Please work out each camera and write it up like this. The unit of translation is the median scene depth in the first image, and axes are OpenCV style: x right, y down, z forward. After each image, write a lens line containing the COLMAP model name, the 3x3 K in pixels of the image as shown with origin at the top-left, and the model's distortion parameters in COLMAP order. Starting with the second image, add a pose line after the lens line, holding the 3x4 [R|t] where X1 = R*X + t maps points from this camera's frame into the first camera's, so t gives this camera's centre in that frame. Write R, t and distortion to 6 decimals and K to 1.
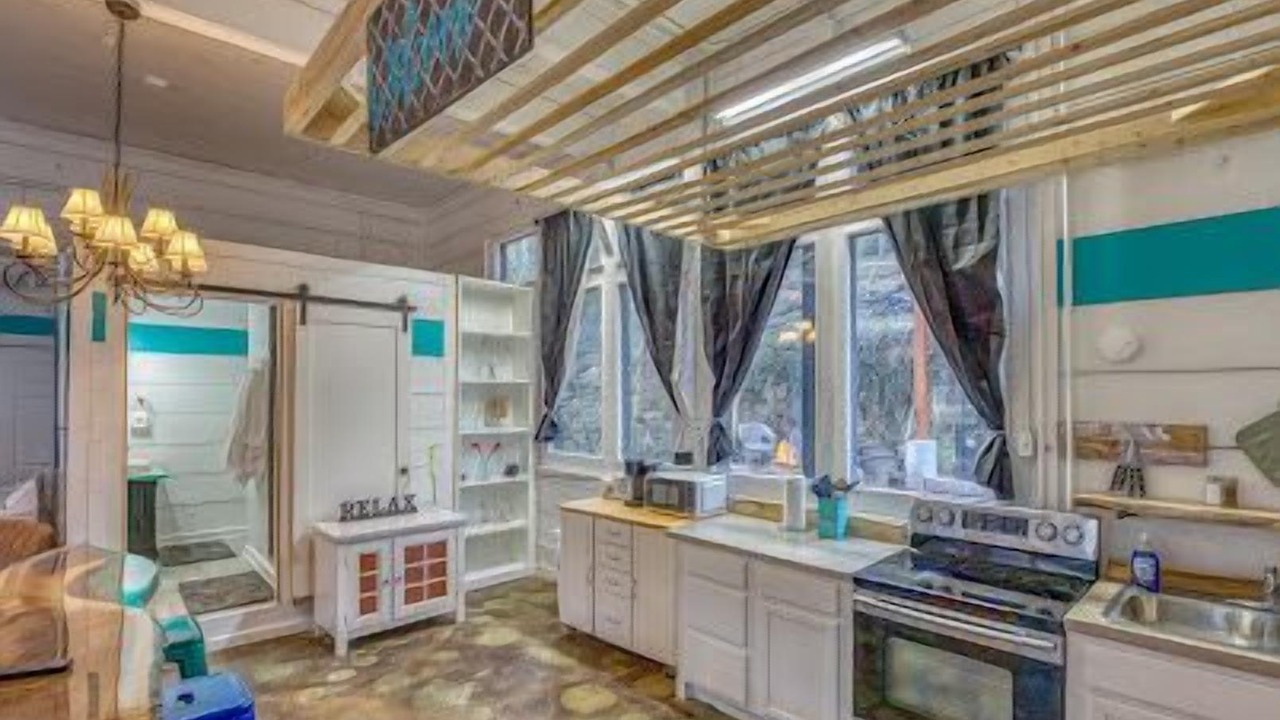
lens RADIAL K [[602.8, 0, 668.3], [0, 602.8, 385.1], [0, 0, 1]] dist [-0.031378, -0.000416]
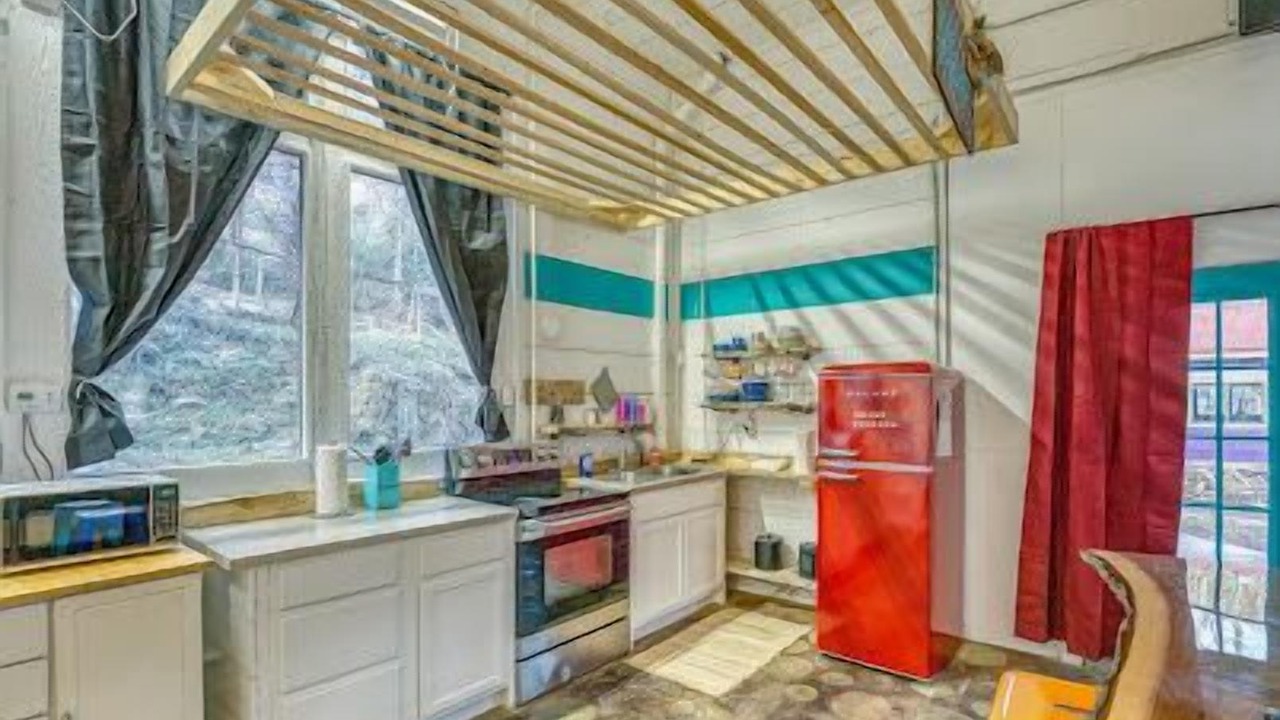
lens RADIAL K [[598.9, 0, 644.7], [0, 598.9, 398.6], [0, 0, 1]] dist [-0.001922, -0.000362]
pose [[-0.101668, 0.002836, 0.994814, -0.566327], [-0.013336, 0.999902, -0.004213, 0.078888], [-0.994729, -0.013695, -0.101620, 0.621512]]
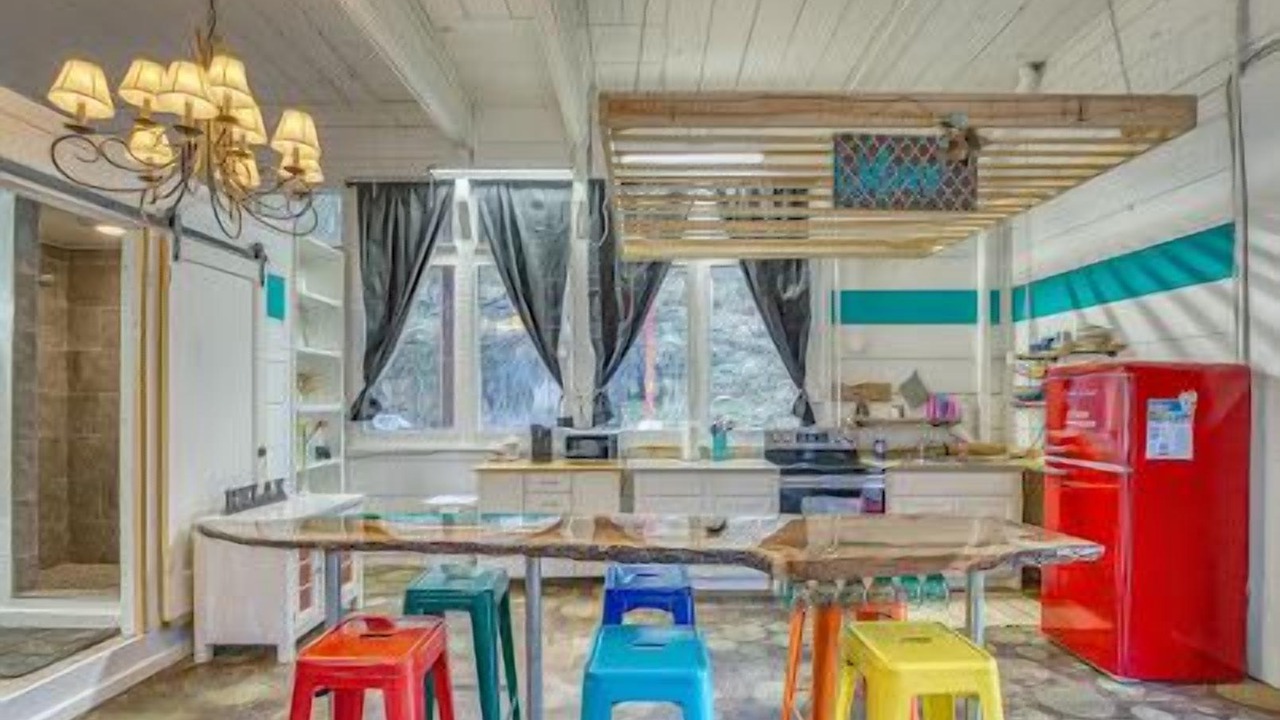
lens RADIAL K [[598.9, 0, 644.7], [0, 598.9, 398.6], [0, 0, 1]] dist [-0.001922, -0.000362]
pose [[0.702663, -0.001863, 0.711521, -0.845275], [-0.009627, 0.999880, 0.012126, 0.067648], [-0.711458, -0.015370, 0.702561, 0.040231]]
